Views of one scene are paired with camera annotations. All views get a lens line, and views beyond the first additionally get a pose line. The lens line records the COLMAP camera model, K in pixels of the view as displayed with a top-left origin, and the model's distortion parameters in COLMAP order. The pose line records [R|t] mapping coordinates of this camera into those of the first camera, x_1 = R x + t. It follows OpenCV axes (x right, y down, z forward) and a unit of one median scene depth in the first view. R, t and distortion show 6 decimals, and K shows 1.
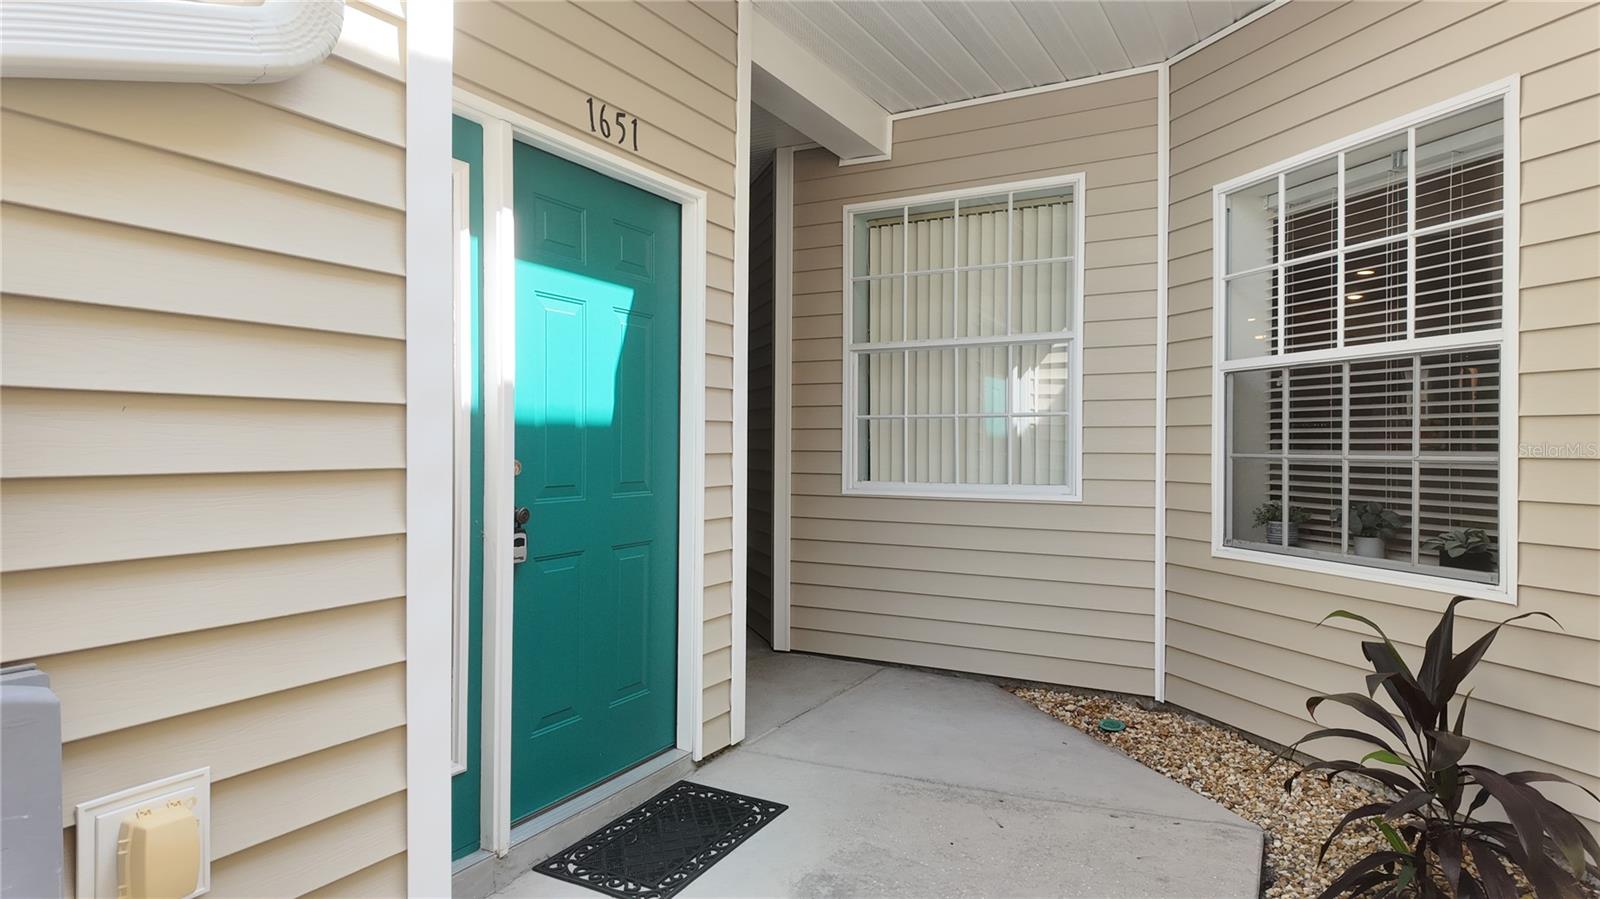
lens RADIAL K [[902.3, 0, 817.0], [0, 902.3, 452.6], [0, 0, 1]] dist [0.002415, -0.015644]
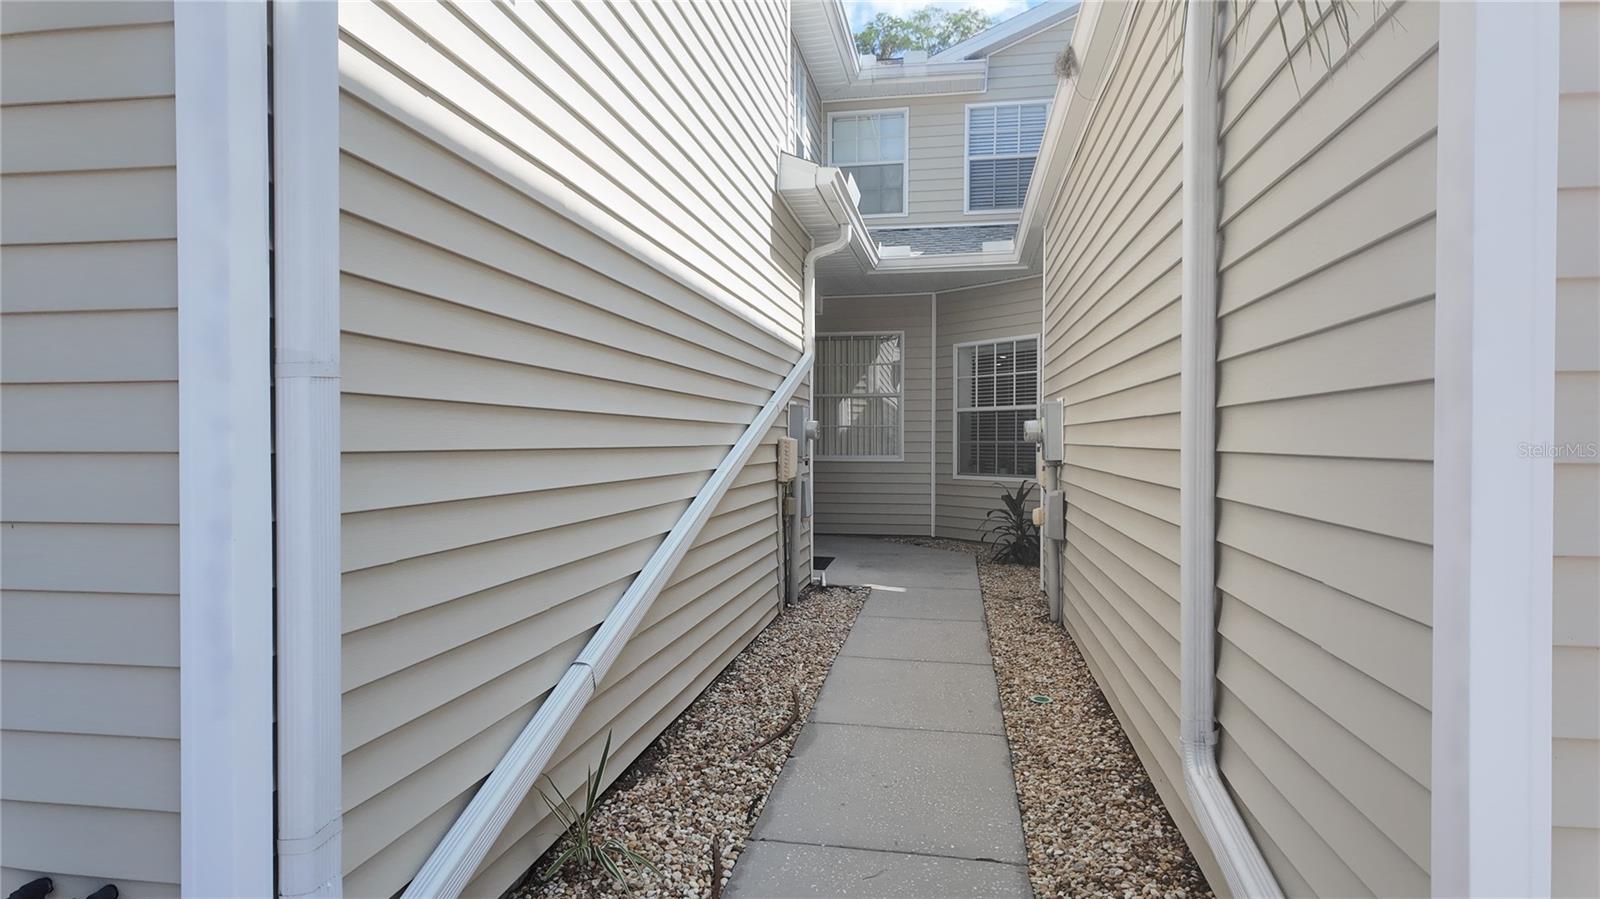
lens RADIAL K [[934.1, 0, 802.0], [0, 934.1, 450.8], [0, 0, 1]] dist [0.136579, -0.227226]
pose [[0.945689, -0.006612, 0.325004, -0.963944], [0.005971, 0.999978, 0.002968, 0.018111], [-0.325017, -0.000866, 0.945708, -1.615382]]
